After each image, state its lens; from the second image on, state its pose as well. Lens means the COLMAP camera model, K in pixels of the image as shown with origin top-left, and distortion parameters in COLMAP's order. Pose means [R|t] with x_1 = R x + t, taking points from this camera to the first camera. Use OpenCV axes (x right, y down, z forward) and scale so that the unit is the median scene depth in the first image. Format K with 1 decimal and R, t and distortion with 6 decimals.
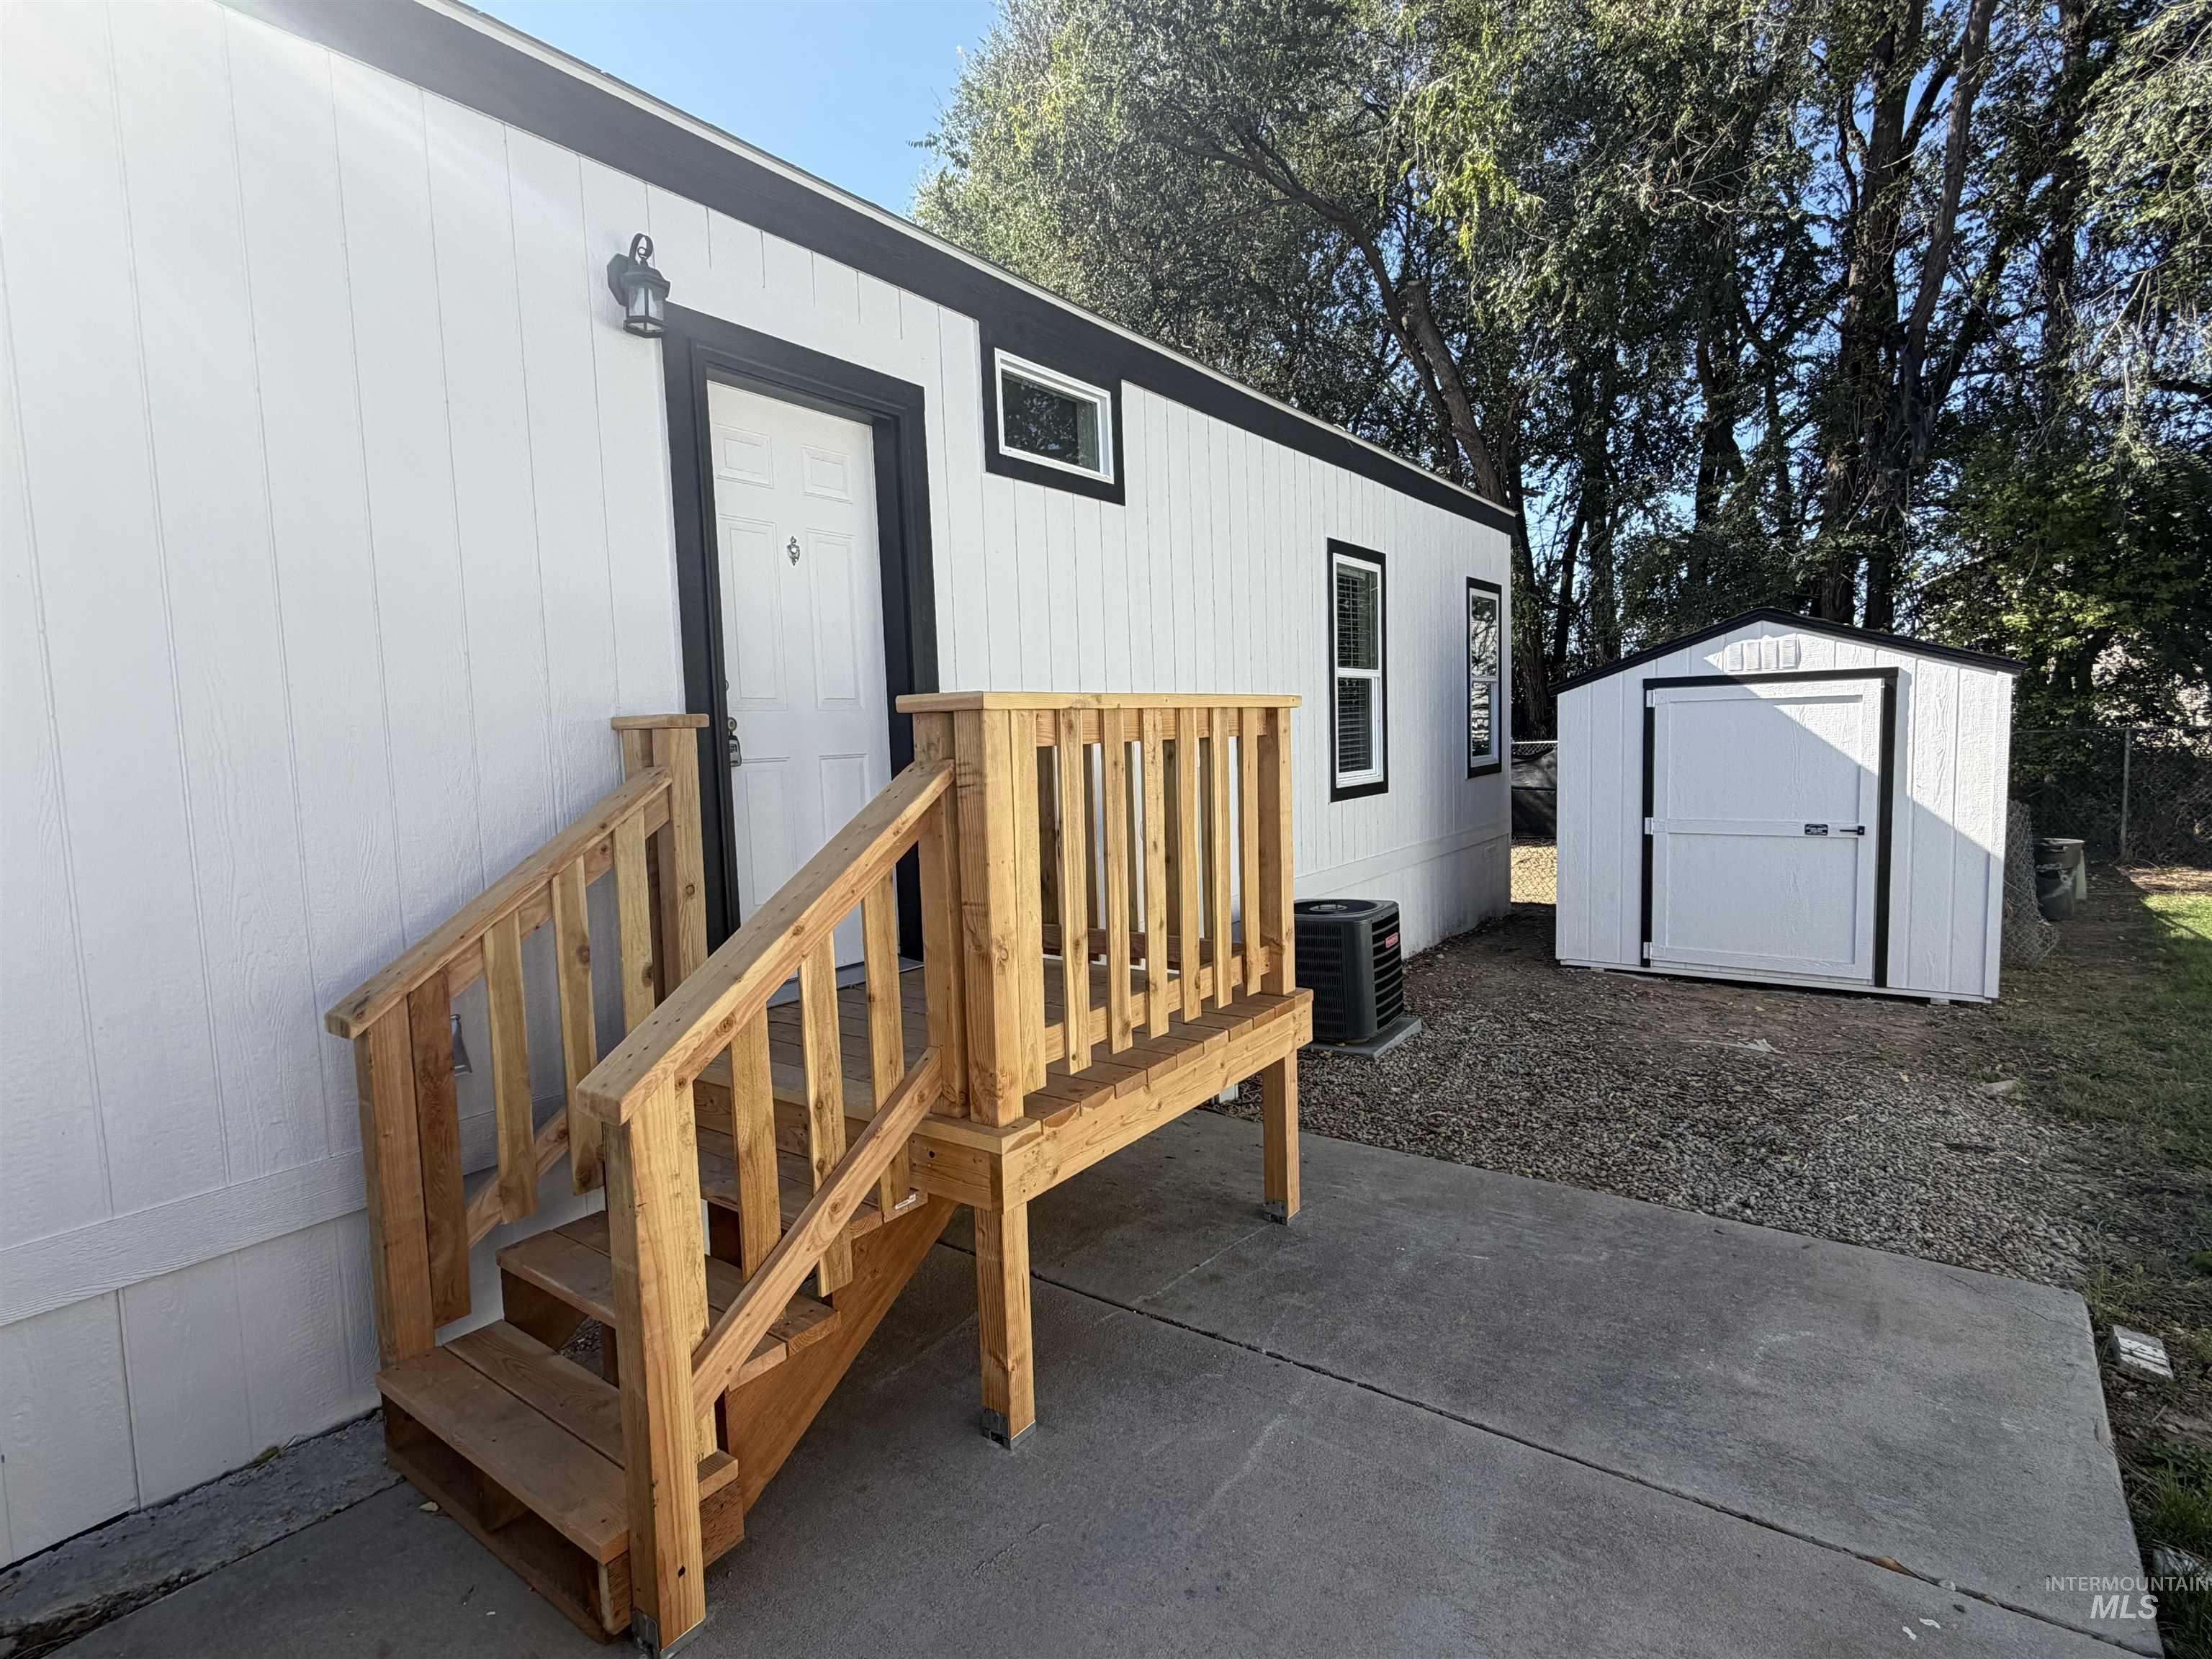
lens RADIAL K [[1106.0, 0, 1106.0], [0, 1106.0, 829.5], [0, 0, 1]] dist [-0.005316, -0.000455]
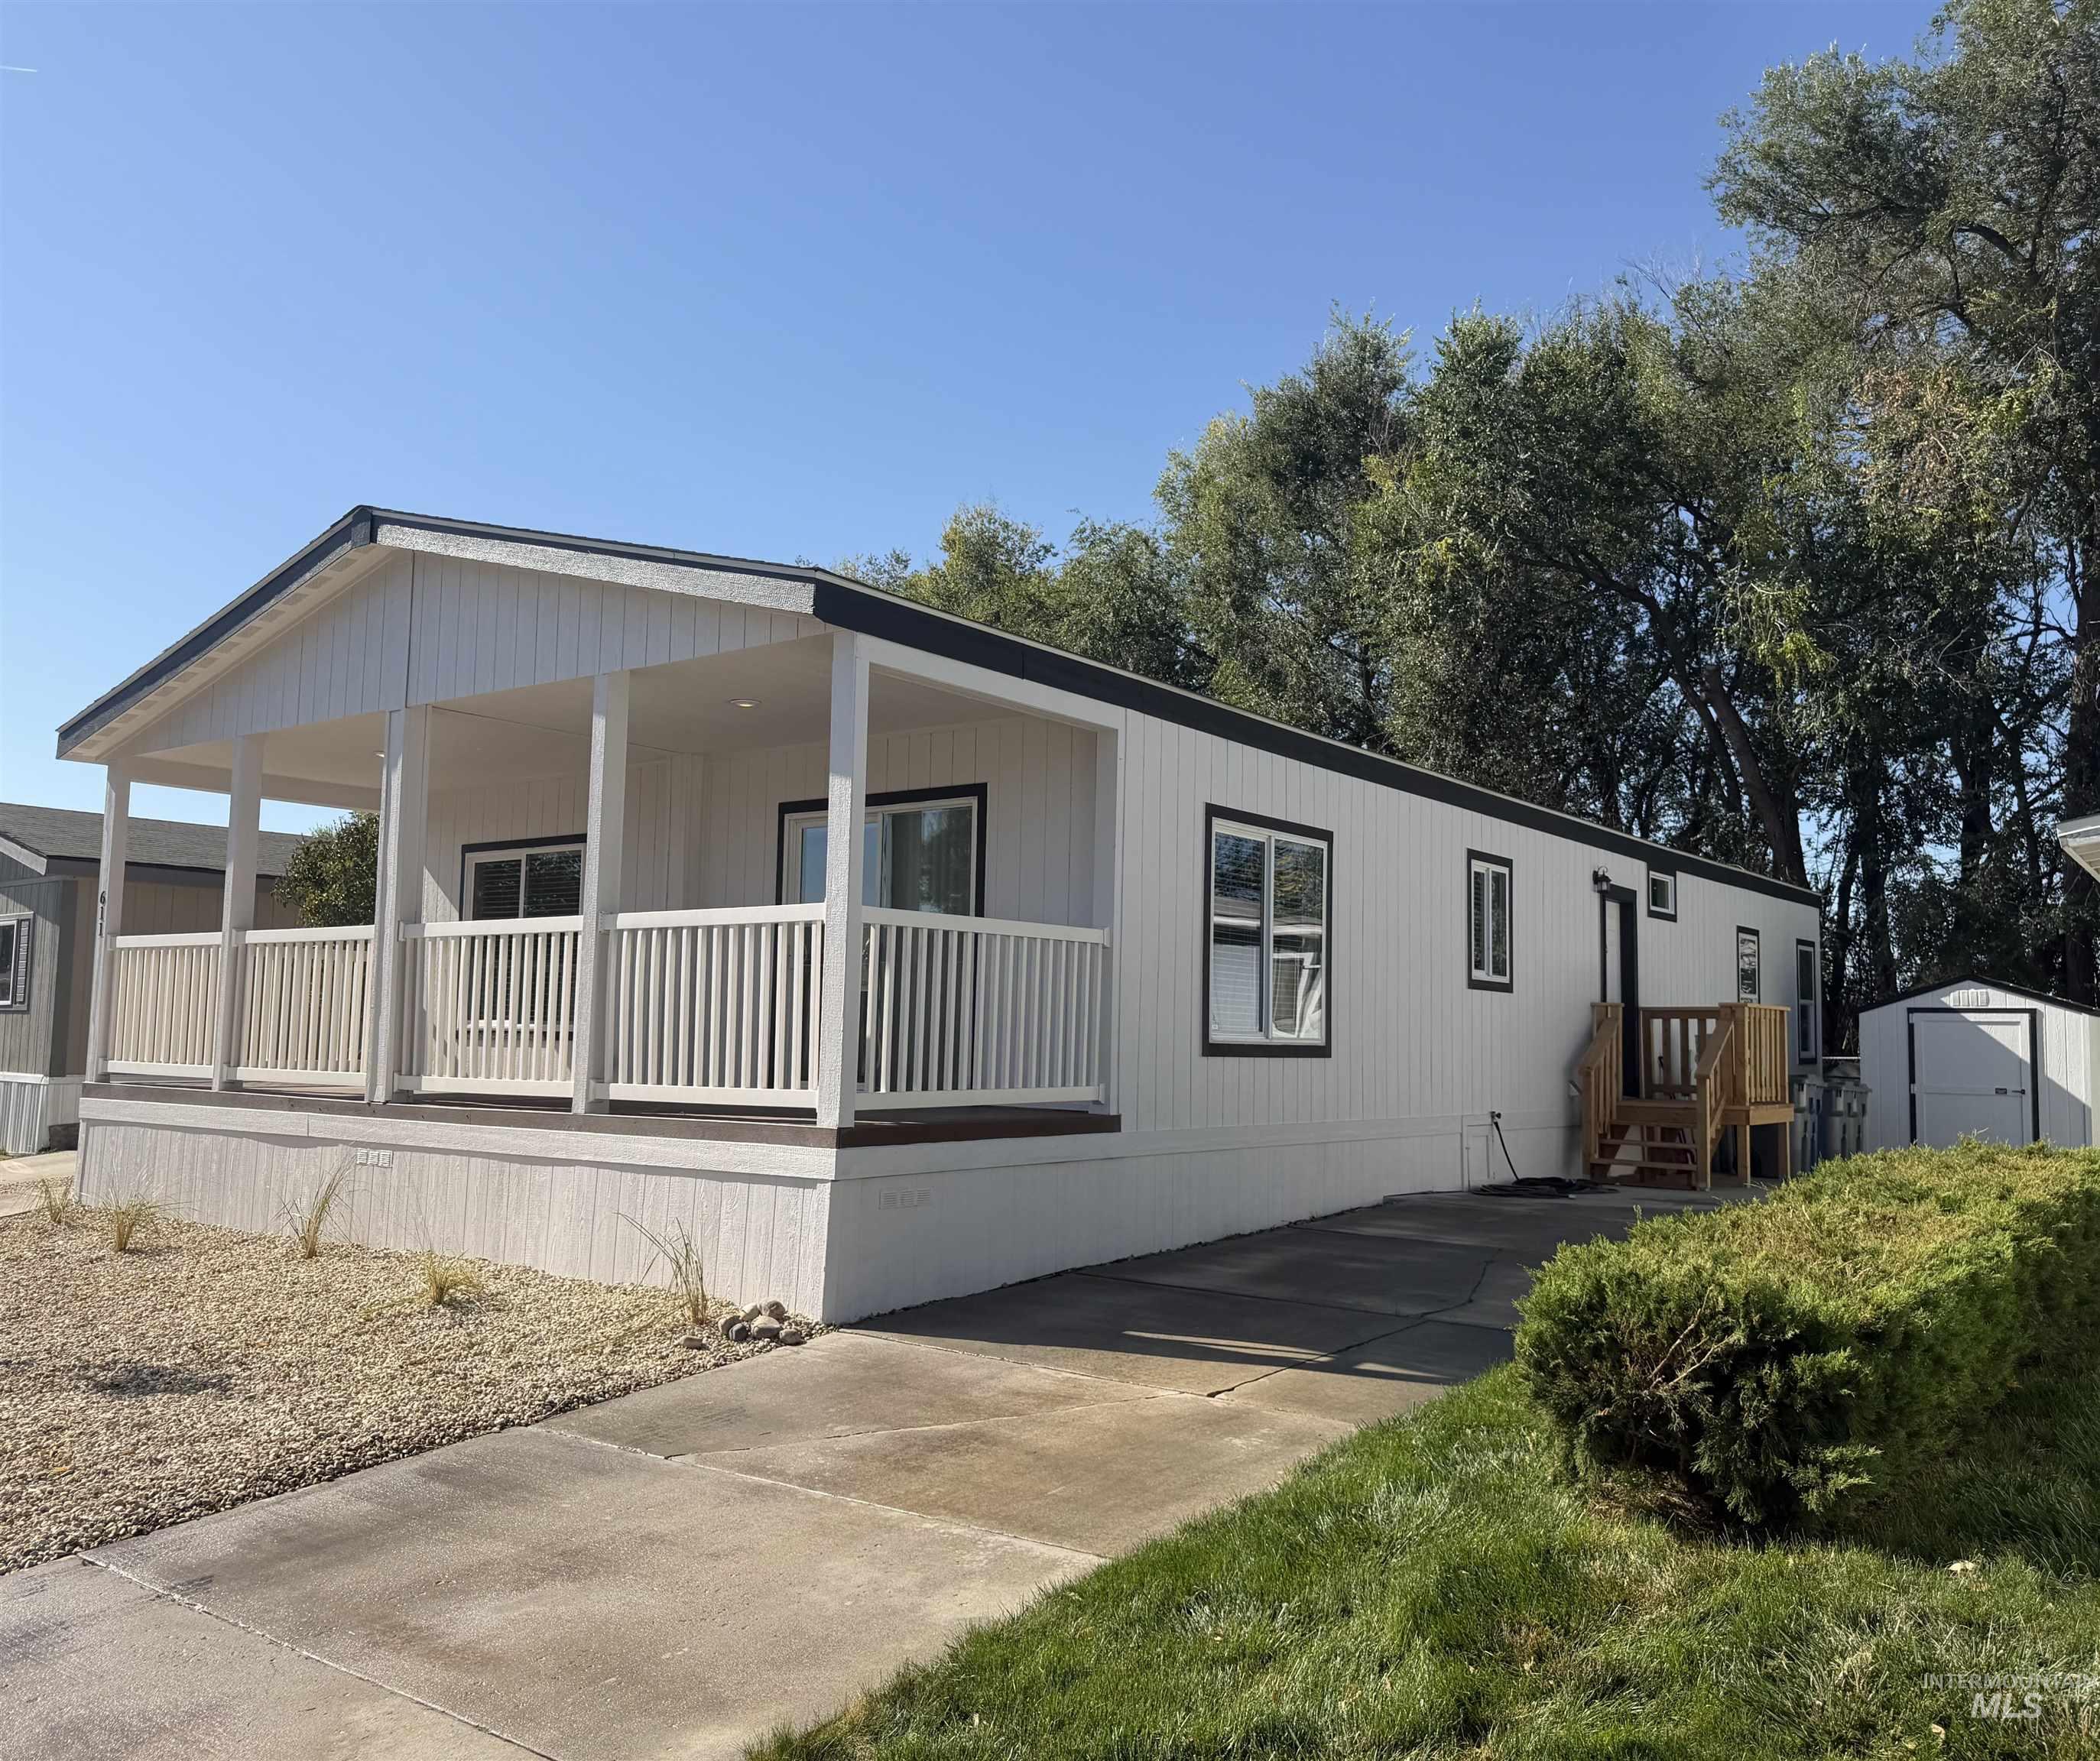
lens RADIAL K [[1777.0, 0, 1052.5], [0, 1777.0, 894.1], [0, 0, 1]] dist [0.001693, 0.000818]
pose [[0.998713, 0.048899, -0.013494, -0.890983], [-0.050486, 0.984060, -0.170521, 0.250415], [0.004941, 0.170983, 0.985262, -1.927707]]
